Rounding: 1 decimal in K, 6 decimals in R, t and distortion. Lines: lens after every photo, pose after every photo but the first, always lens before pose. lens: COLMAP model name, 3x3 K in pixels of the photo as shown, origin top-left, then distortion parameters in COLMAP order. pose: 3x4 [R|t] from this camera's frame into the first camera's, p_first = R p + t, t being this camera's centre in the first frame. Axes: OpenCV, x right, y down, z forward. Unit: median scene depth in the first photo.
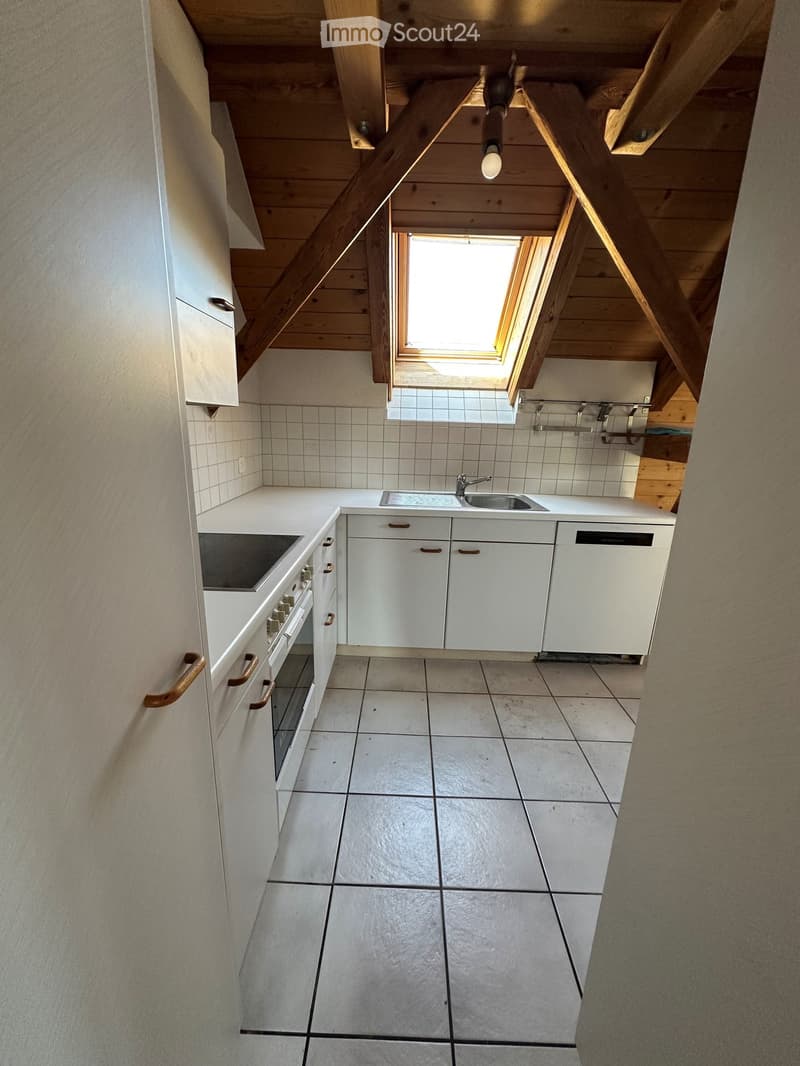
lens RADIAL K [[423.5, 0, 400.0], [0, 423.5, 533.0], [0, 0, 1]] dist [-0.002701, -0.000214]
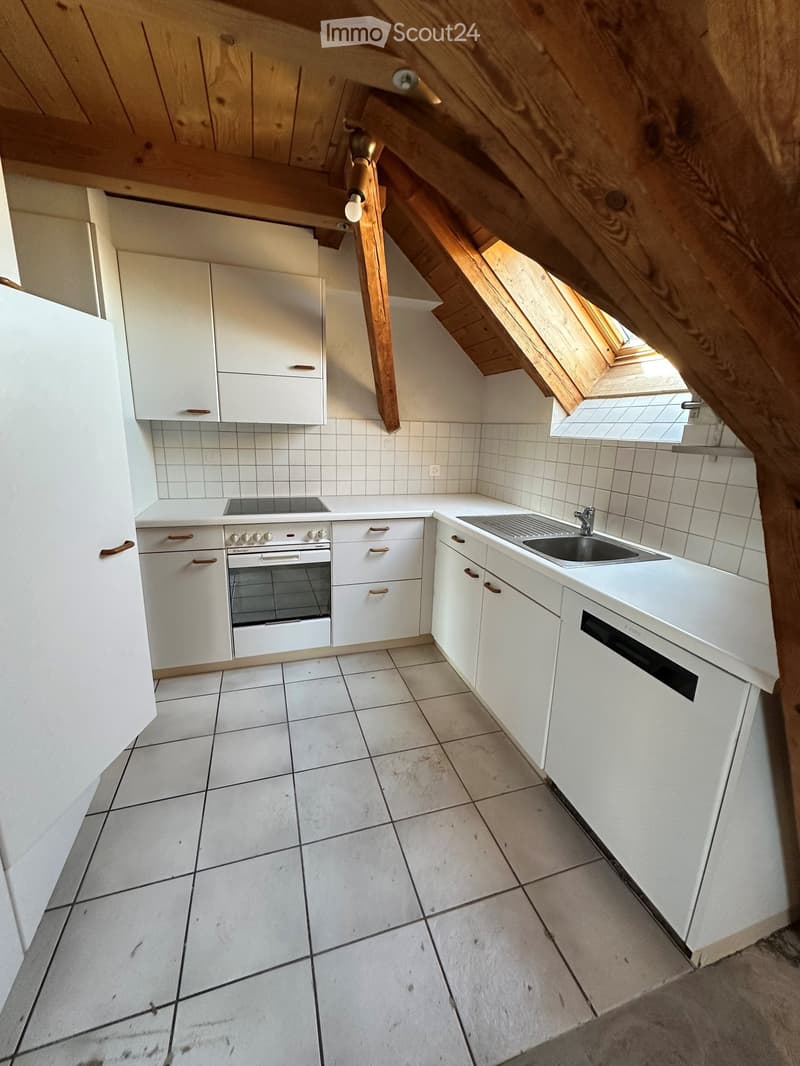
lens RADIAL K [[423.5, 0, 400.0], [0, 423.5, 533.0], [0, 0, 1]] dist [-0.002701, -0.000214]
pose [[0.326913, 0.207831, -0.921919, 0.854869], [-0.255812, 0.958561, 0.125380, -0.119767], [0.909774, 0.194850, 0.366532, 0.490443]]
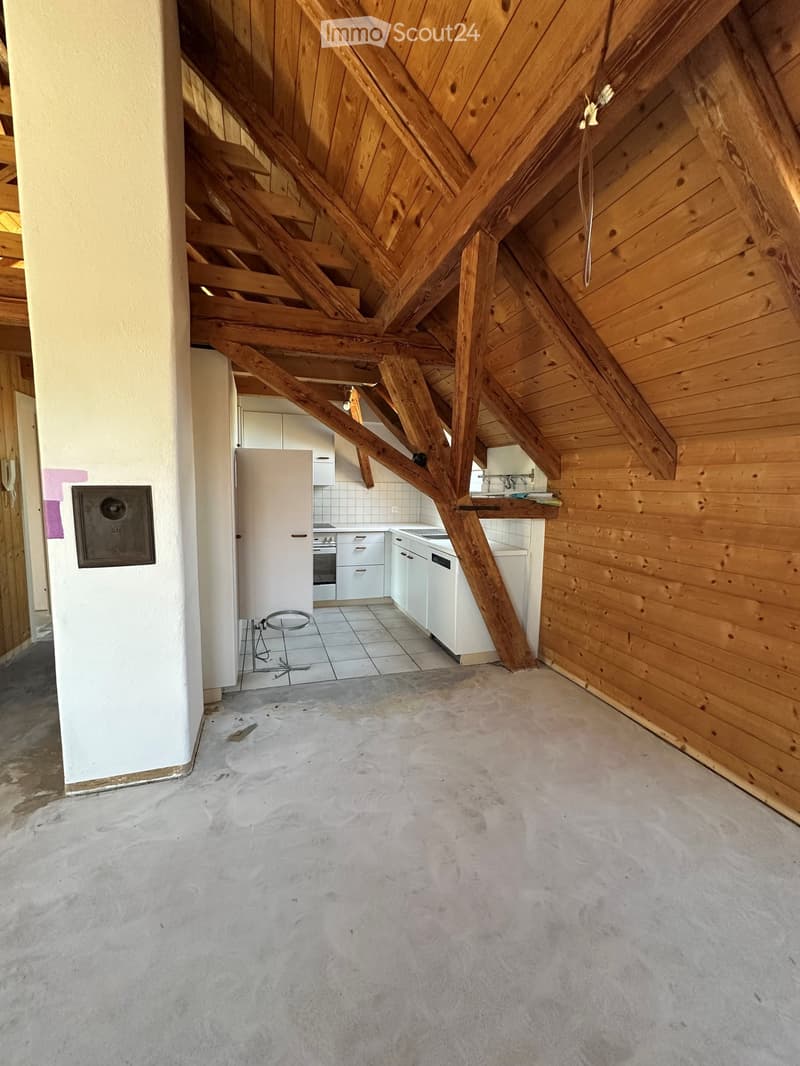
lens RADIAL K [[423.5, 0, 400.0], [0, 423.5, 533.0], [0, 0, 1]] dist [-0.002701, -0.000214]
pose [[0.326415, 0.081302, -0.941723, 1.876548], [-0.245700, 0.969345, -0.001476, -0.045377], [0.912735, 0.231863, 0.336385, 0.301407]]
